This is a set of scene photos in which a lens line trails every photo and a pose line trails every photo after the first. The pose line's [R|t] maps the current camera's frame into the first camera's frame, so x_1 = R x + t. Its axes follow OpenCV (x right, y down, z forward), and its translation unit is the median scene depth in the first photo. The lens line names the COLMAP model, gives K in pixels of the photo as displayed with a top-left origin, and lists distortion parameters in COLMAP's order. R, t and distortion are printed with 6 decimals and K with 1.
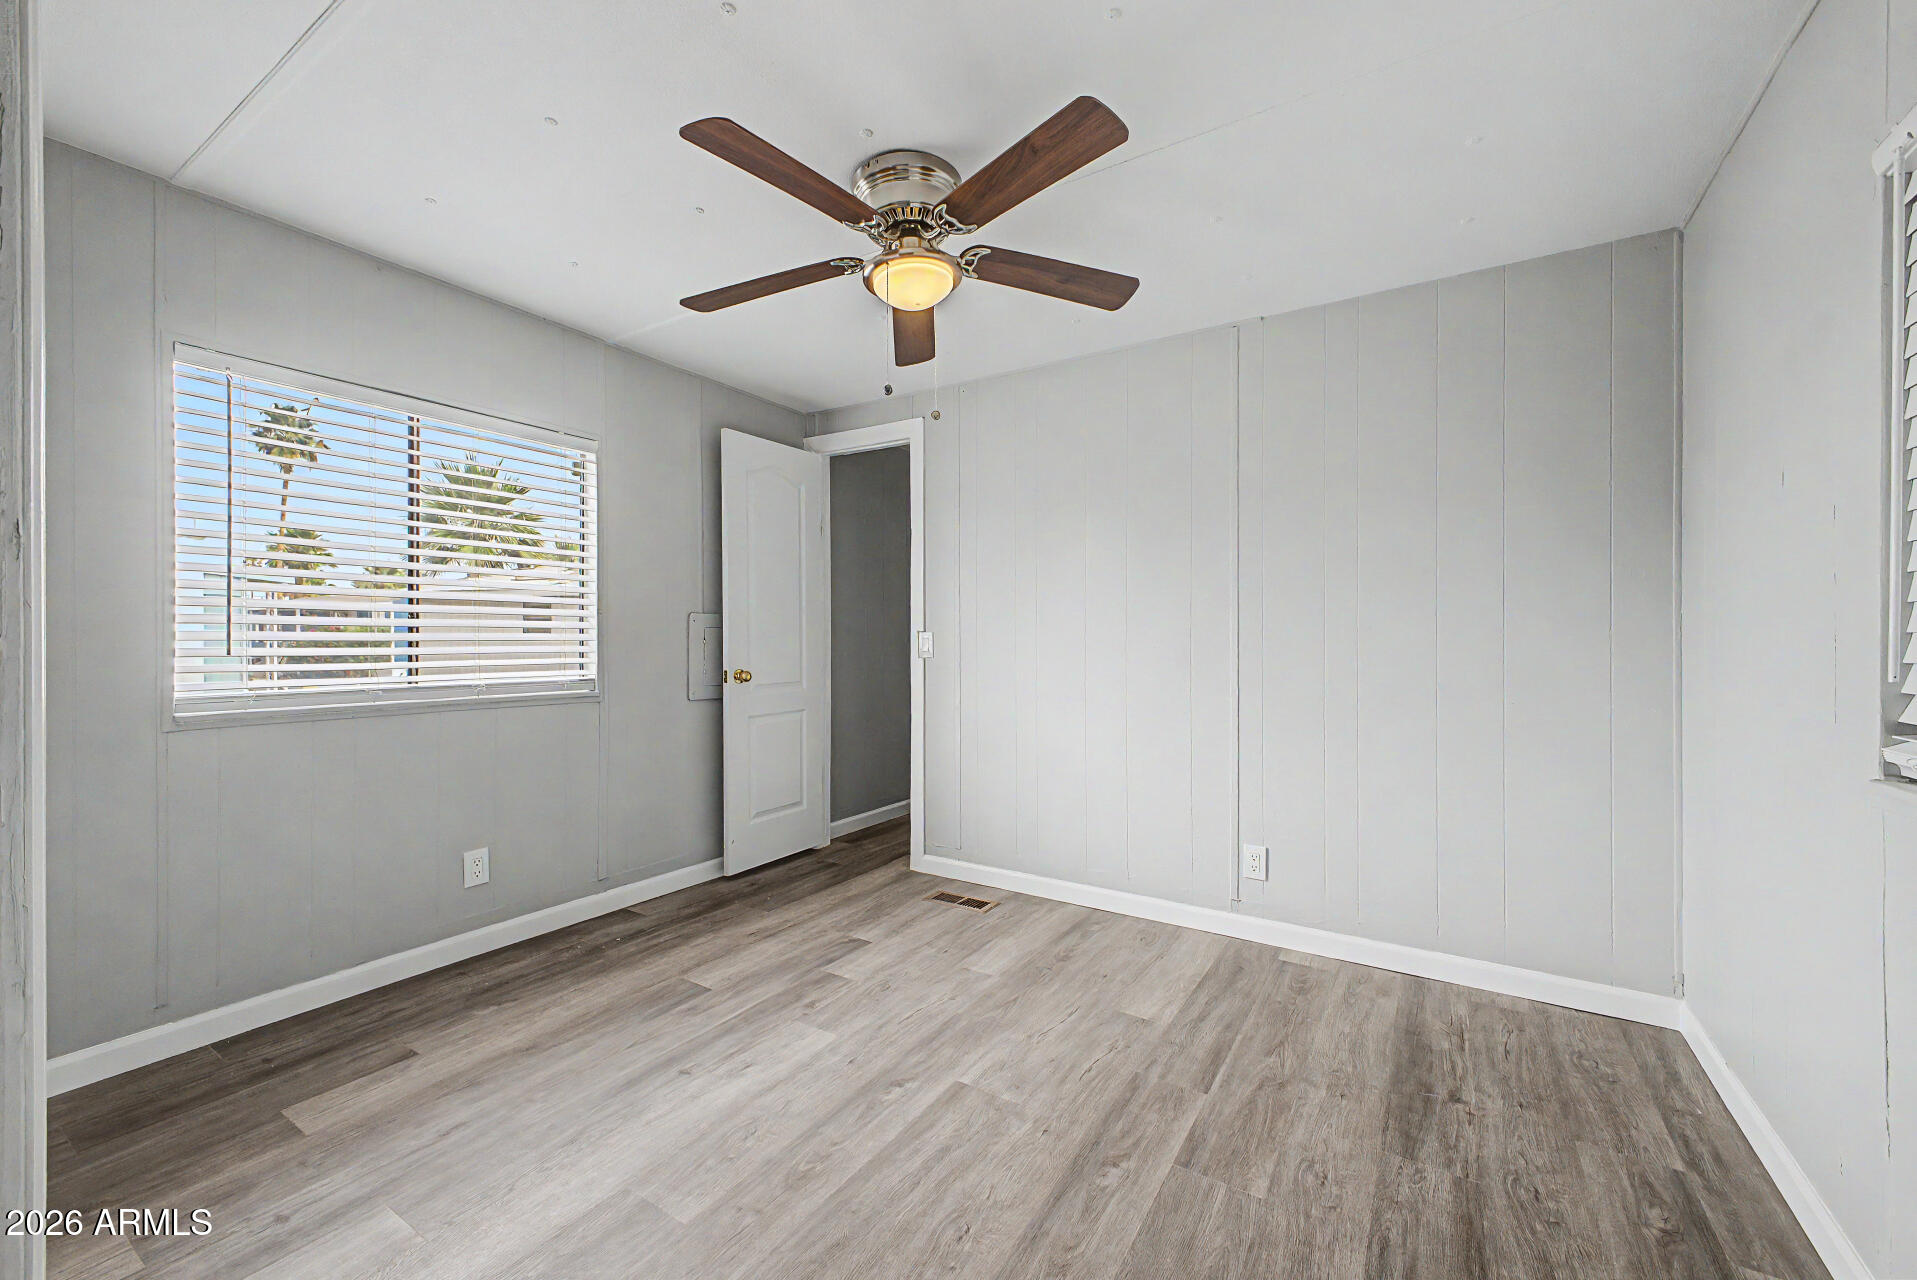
lens RADIAL K [[758.2, 0, 954.7], [0, 758.2, 636.8], [0, 0, 1]] dist [0.021043, -0.003399]
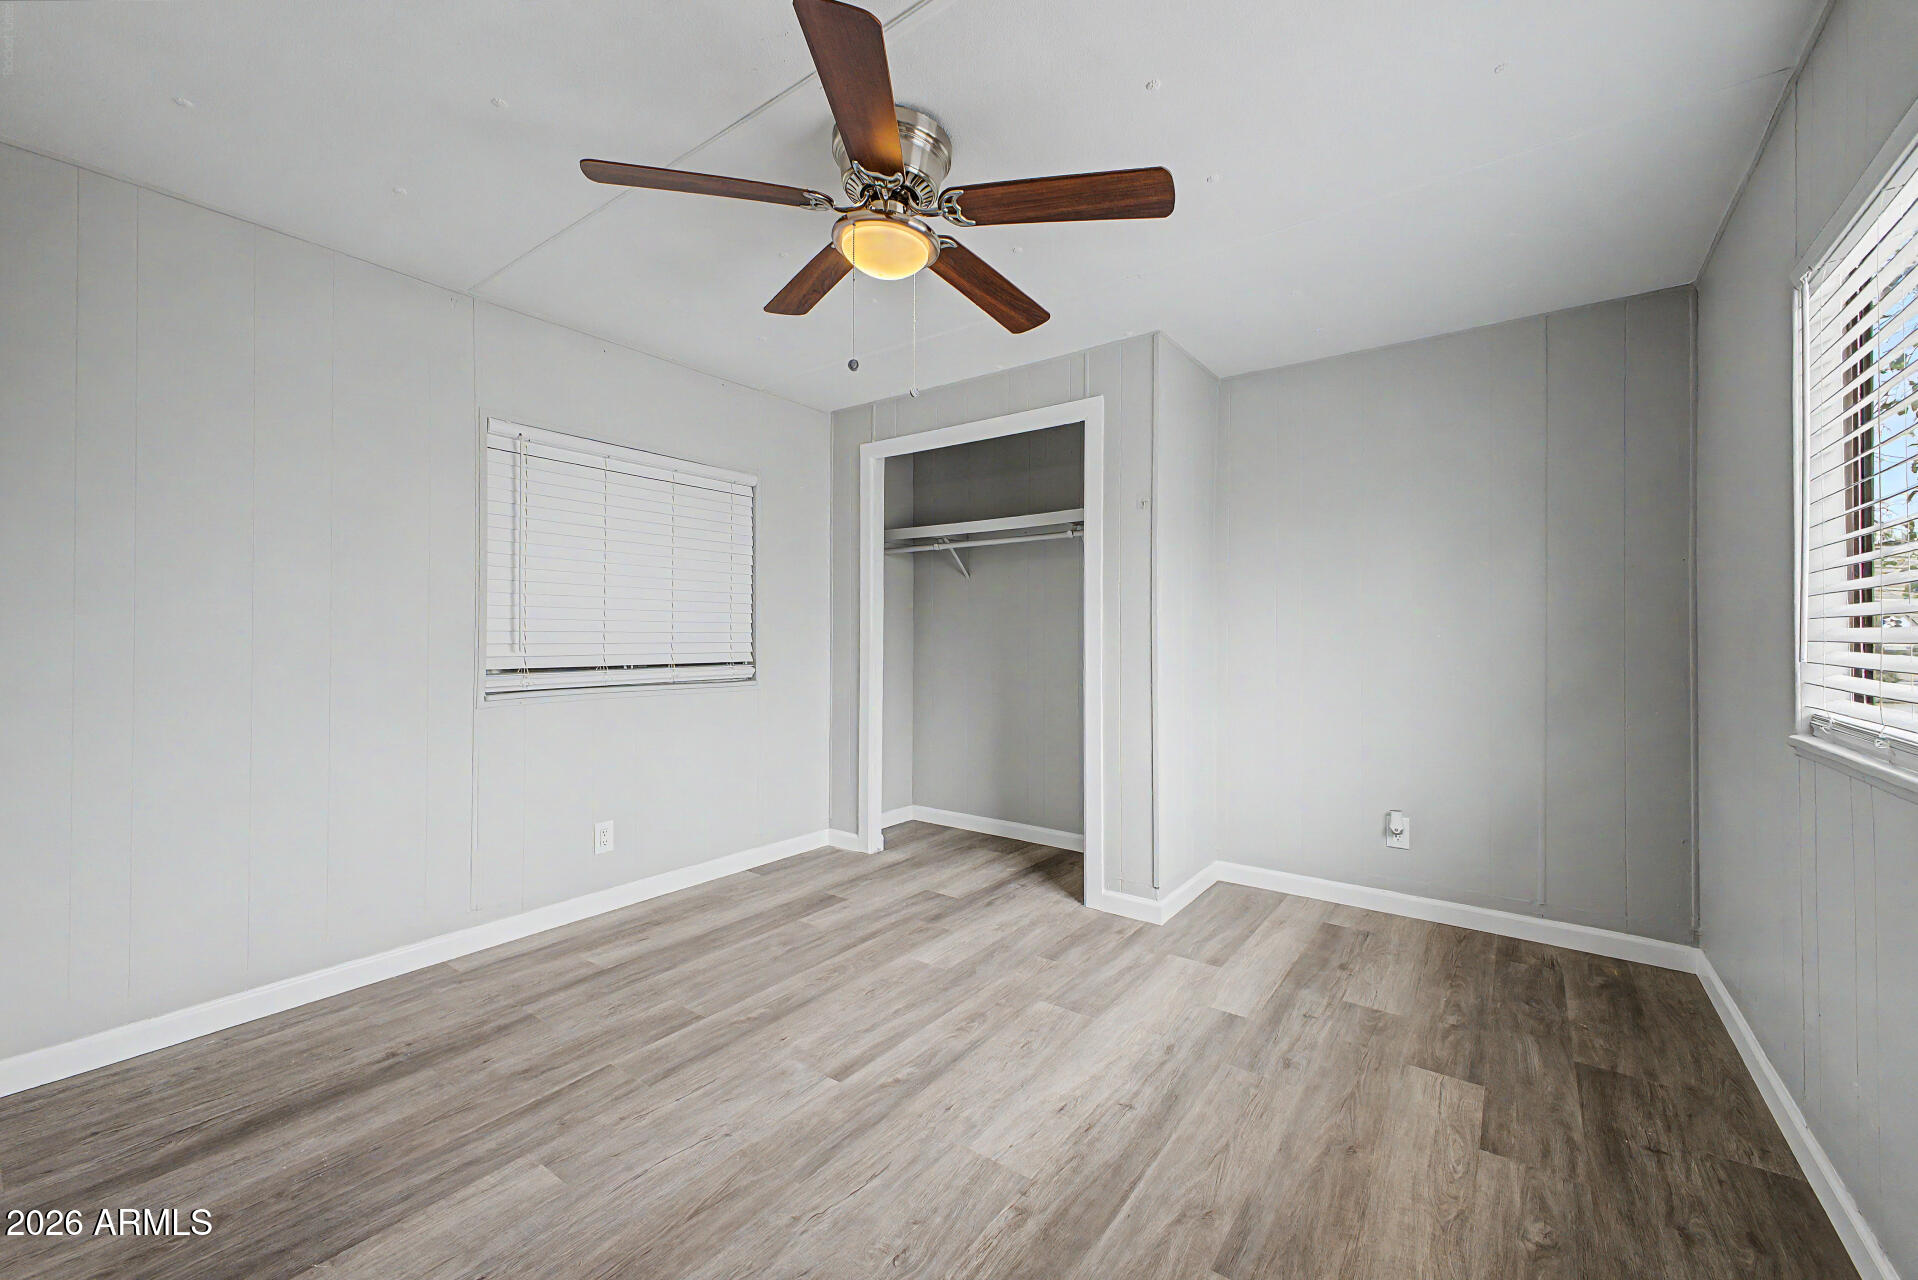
lens RADIAL K [[758.6, 0, 956.7], [0, 758.6, 631.7], [0, 0, 1]] dist [0.021043, -0.003399]
pose [[-0.997608, -0.003753, 0.069018, -0.182959], [-0.004302, 0.999960, -0.007815, 0.004805], [-0.068986, -0.008093, -0.997585, 1.695043]]
